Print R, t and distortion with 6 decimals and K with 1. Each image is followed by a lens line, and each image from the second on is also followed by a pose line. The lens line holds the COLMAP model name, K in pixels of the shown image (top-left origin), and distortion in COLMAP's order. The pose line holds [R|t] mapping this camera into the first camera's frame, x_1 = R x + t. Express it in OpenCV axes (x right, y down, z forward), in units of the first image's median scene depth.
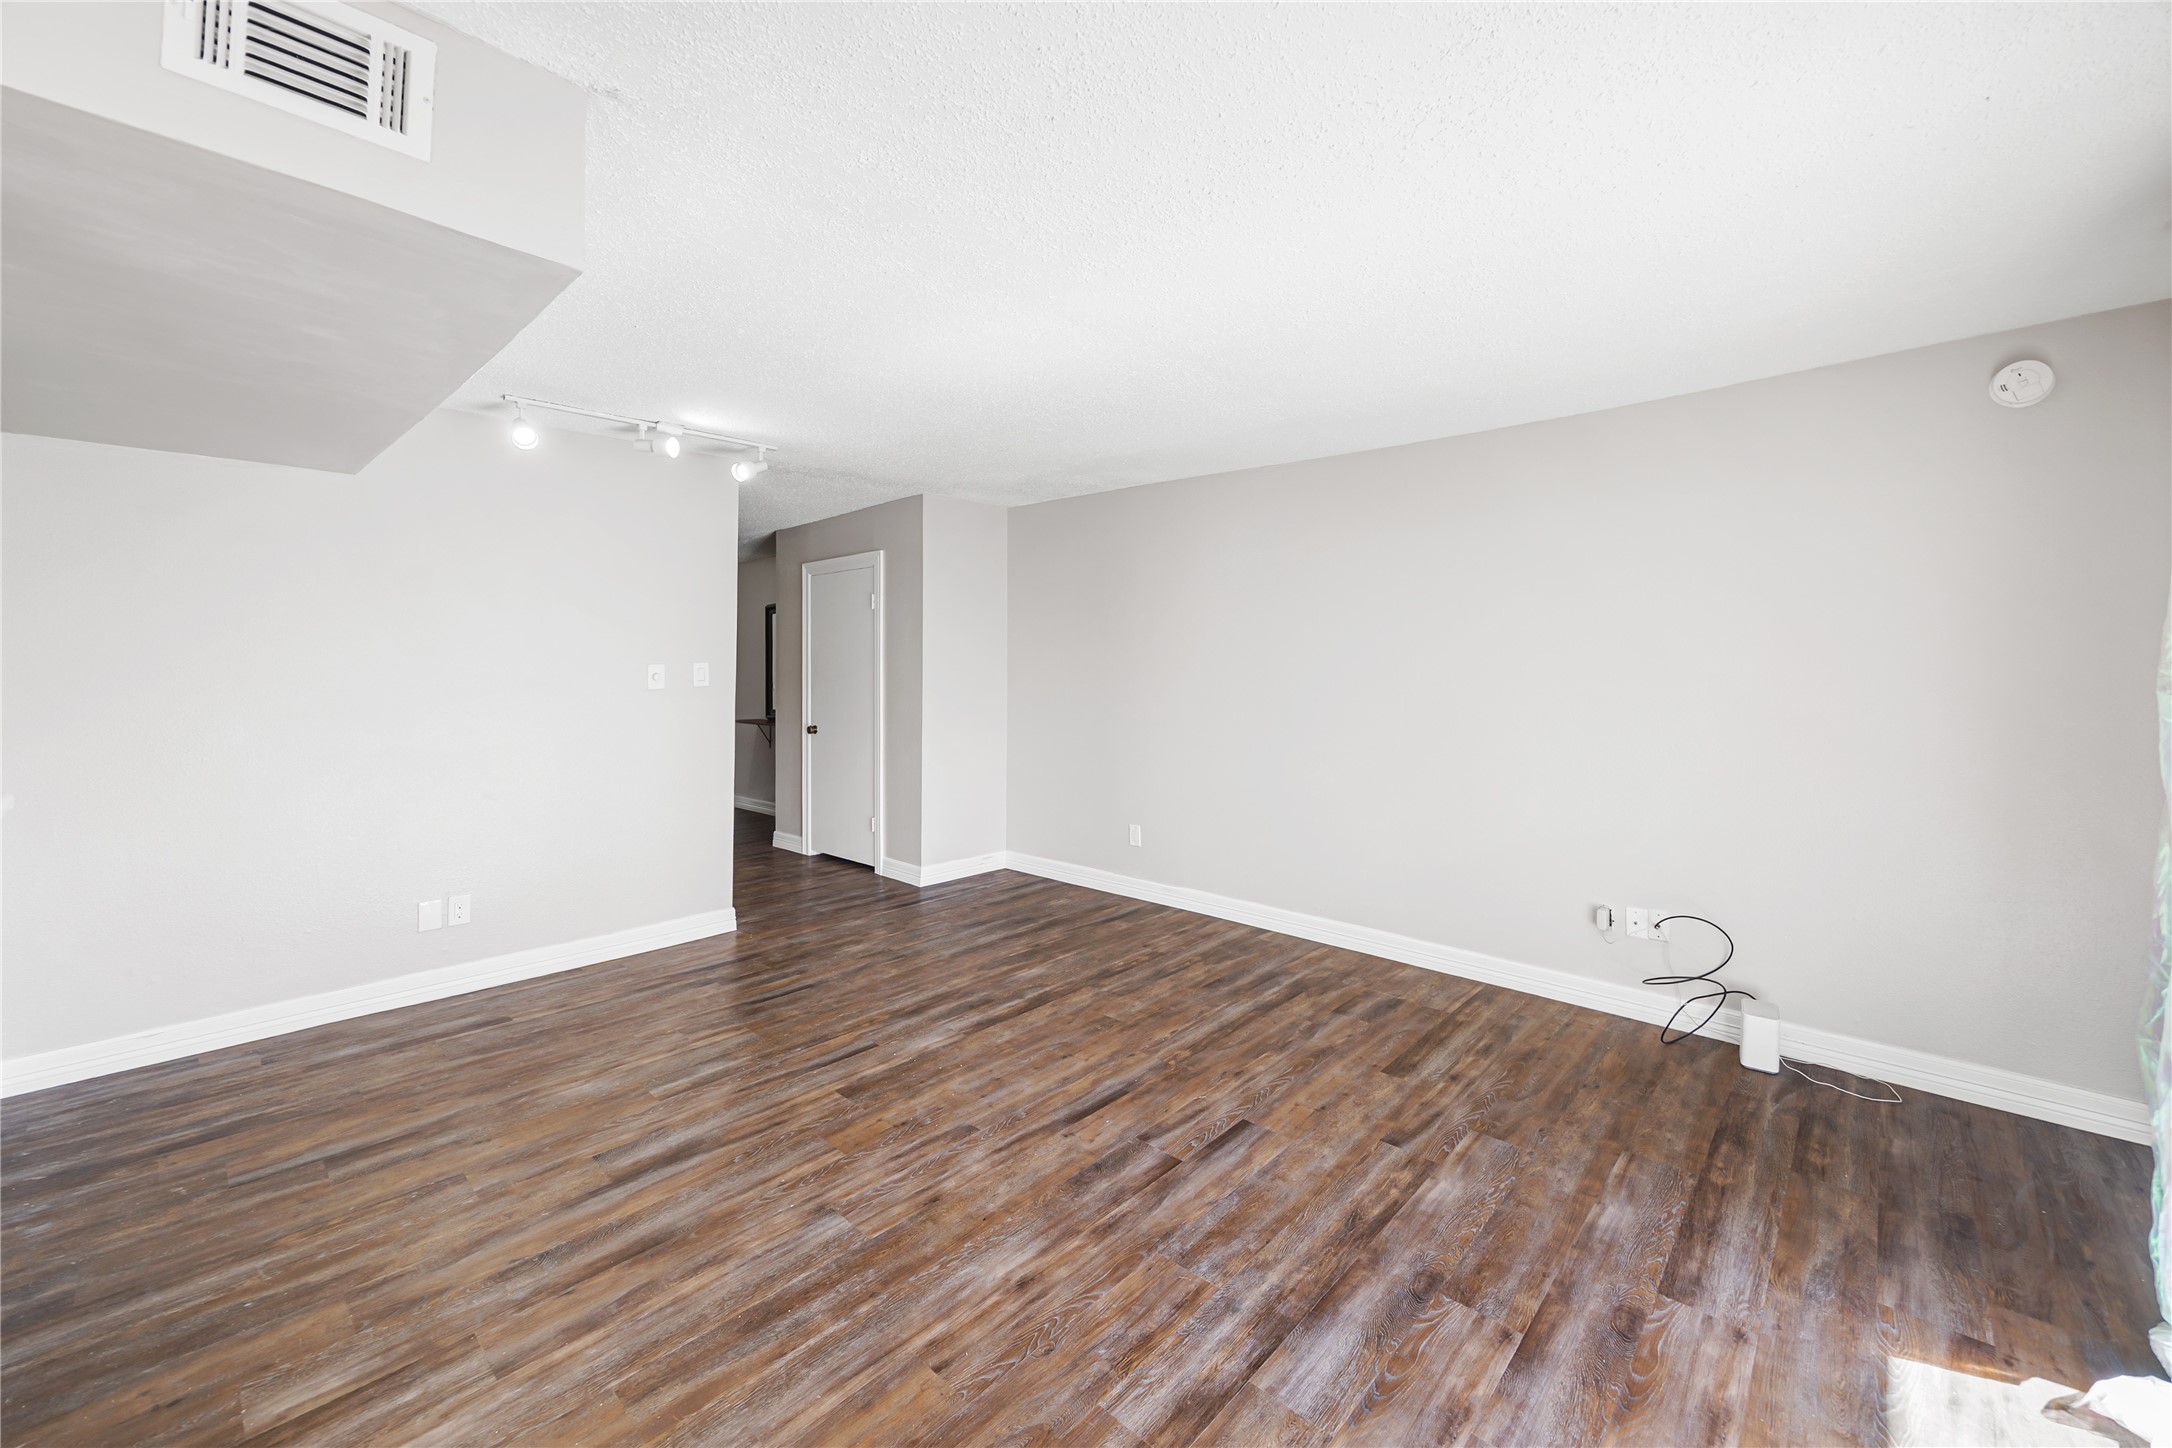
lens RADIAL K [[862.5, 0, 1092.9], [0, 862.5, 662.3], [0, 0, 1]] dist [-0.001917, -0.000114]
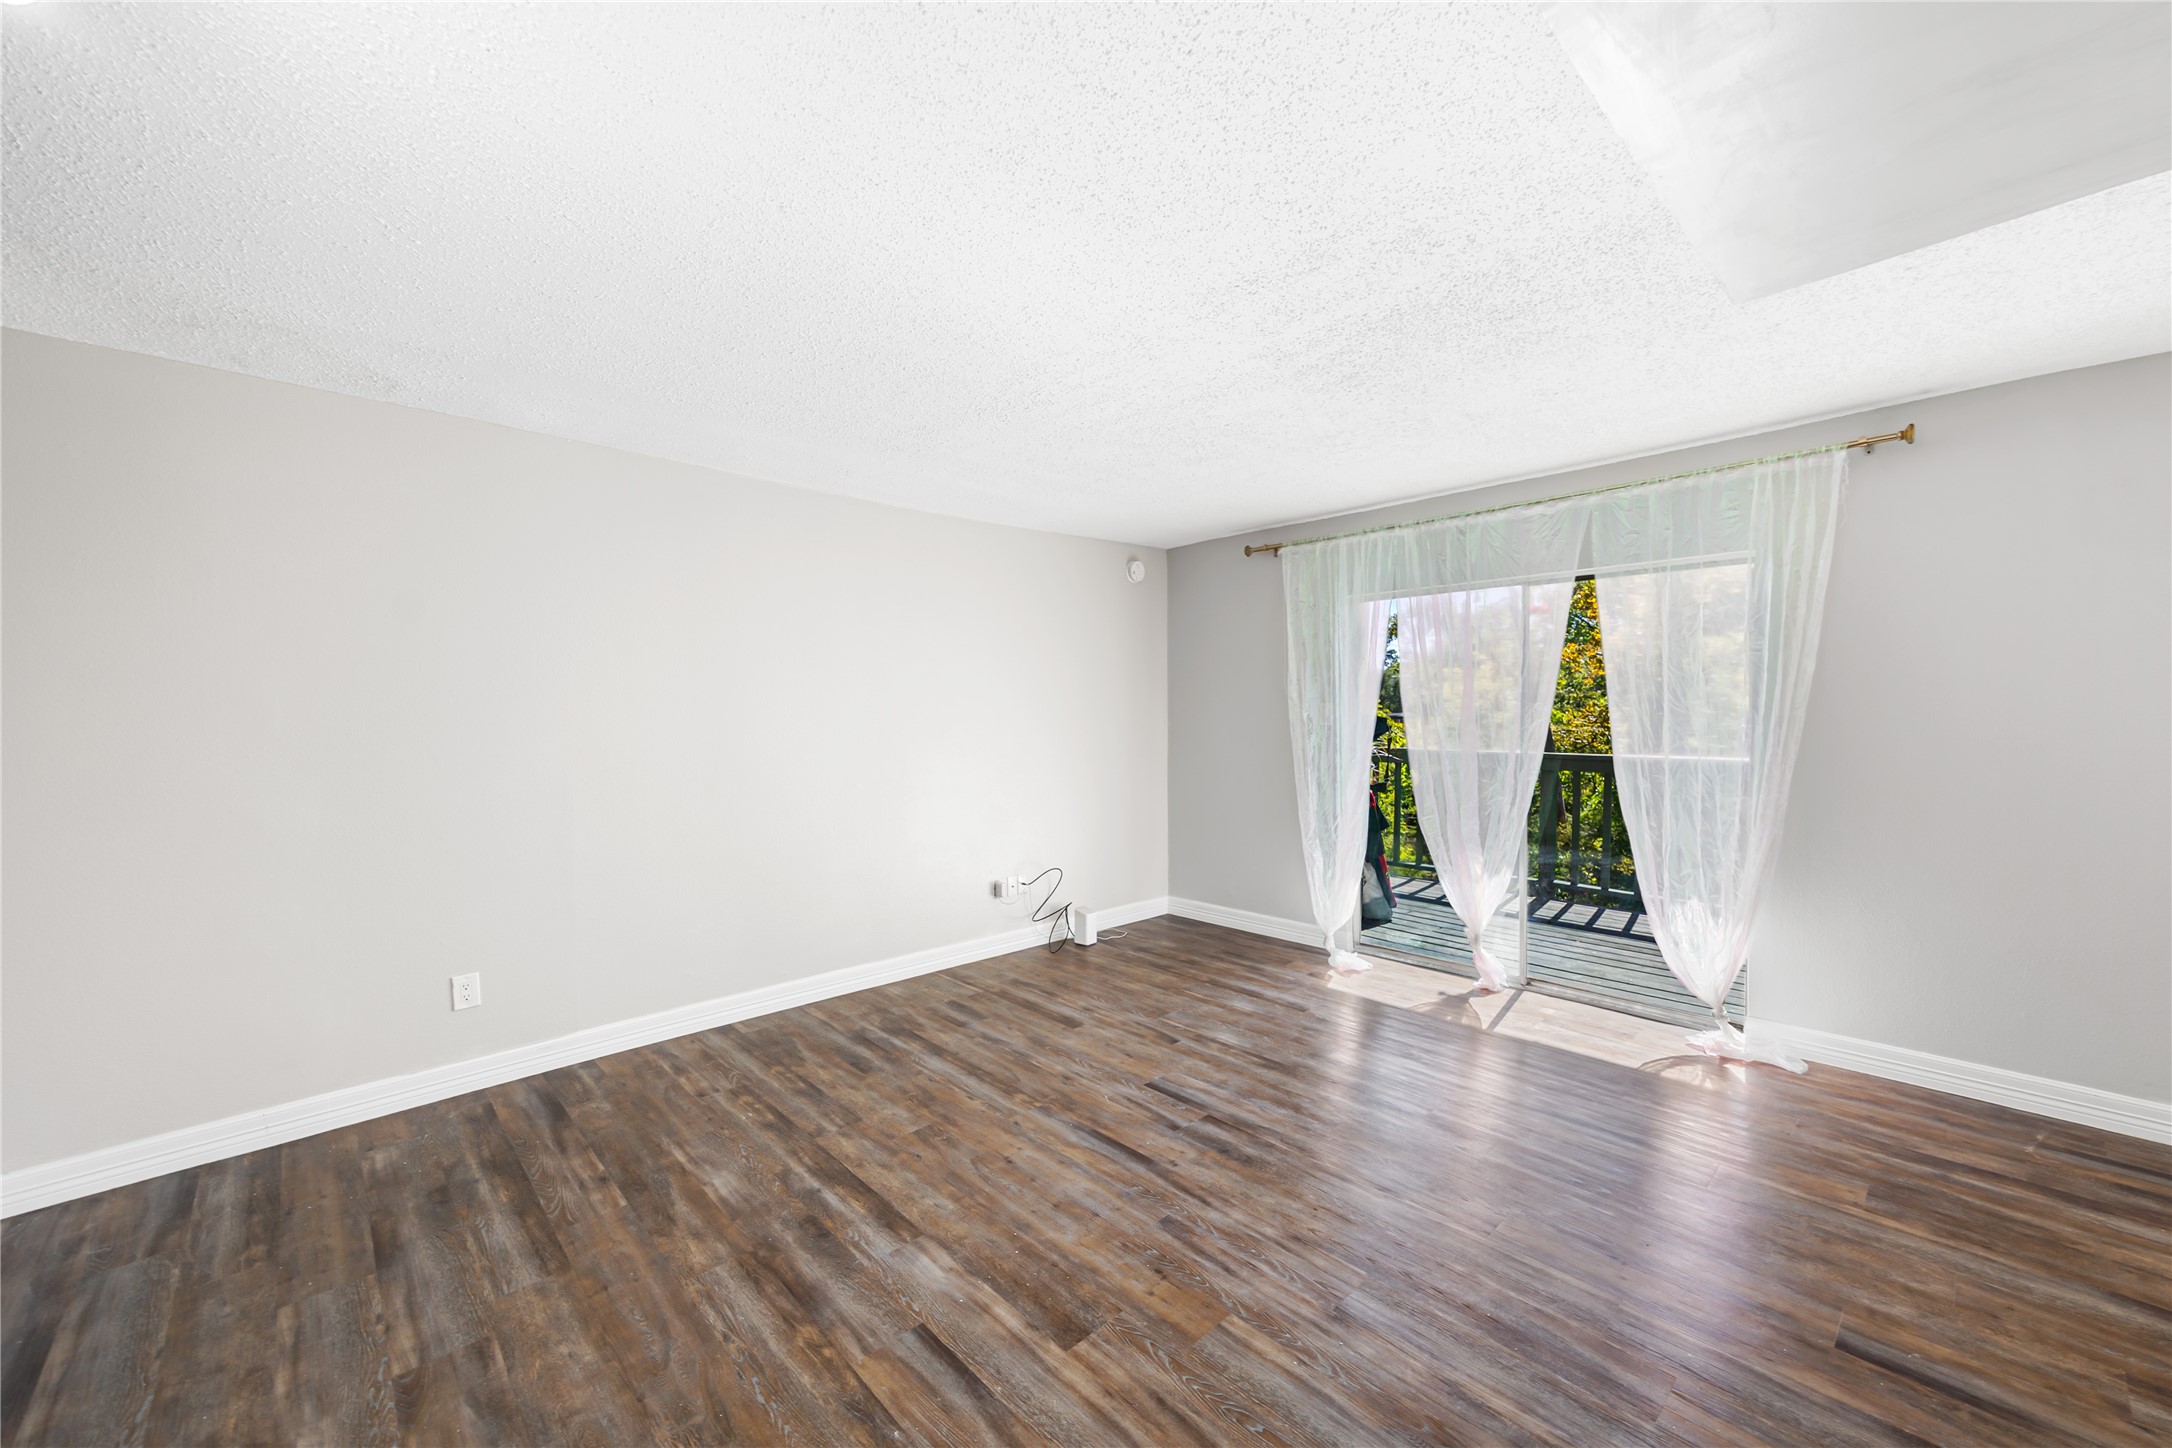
lens RADIAL K [[844.6, 0, 1086.0], [0, 844.6, 724.0], [0, 0, 1]] dist [0.022851, 0.000180]
pose [[0.069566, -0.018890, 0.997399, -1.044378], [0.003688, 0.999819, 0.018679, 0.005469], [-0.997571, 0.002379, 0.069623, 1.040803]]
